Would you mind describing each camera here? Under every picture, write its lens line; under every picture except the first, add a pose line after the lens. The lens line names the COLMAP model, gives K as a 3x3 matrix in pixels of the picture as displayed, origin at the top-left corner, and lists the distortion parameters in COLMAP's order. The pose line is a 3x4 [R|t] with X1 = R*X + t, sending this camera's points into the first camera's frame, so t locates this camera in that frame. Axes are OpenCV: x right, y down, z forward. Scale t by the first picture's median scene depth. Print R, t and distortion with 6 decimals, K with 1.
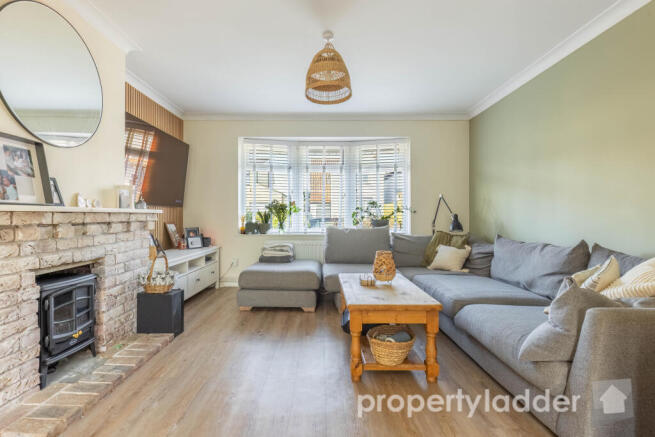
lens RADIAL K [[319.9, 0, 311.4], [0, 319.9, 220.0], [0, 0, 1]] dist [0.006044, -0.003794]
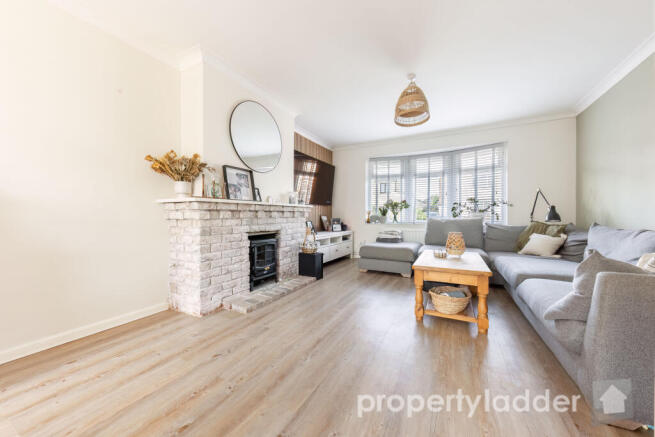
lens RADIAL K [[229.8, 0, 331.0], [0, 229.8, 220.7], [0, 0, 1]] dist [0.003588, -0.000255]
pose [[0.896450, 0.006957, -0.443090, 0.170596], [-0.004464, 0.999968, 0.006669, 0.043093], [0.443122, -0.004000, 0.896453, -0.053345]]
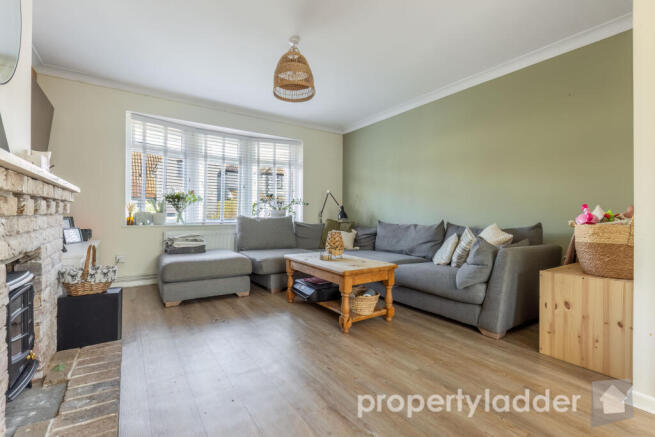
lens RADIAL K [[300.1, 0, 324.0], [0, 300.1, 219.8], [0, 0, 1]] dist [-0.002966, -0.001656]
pose [[0.817023, -0.002858, 0.576598, -0.429470], [-0.000382, 0.999985, 0.005498, 0.042601], [-0.576605, -0.004712, 0.817009, 0.075819]]
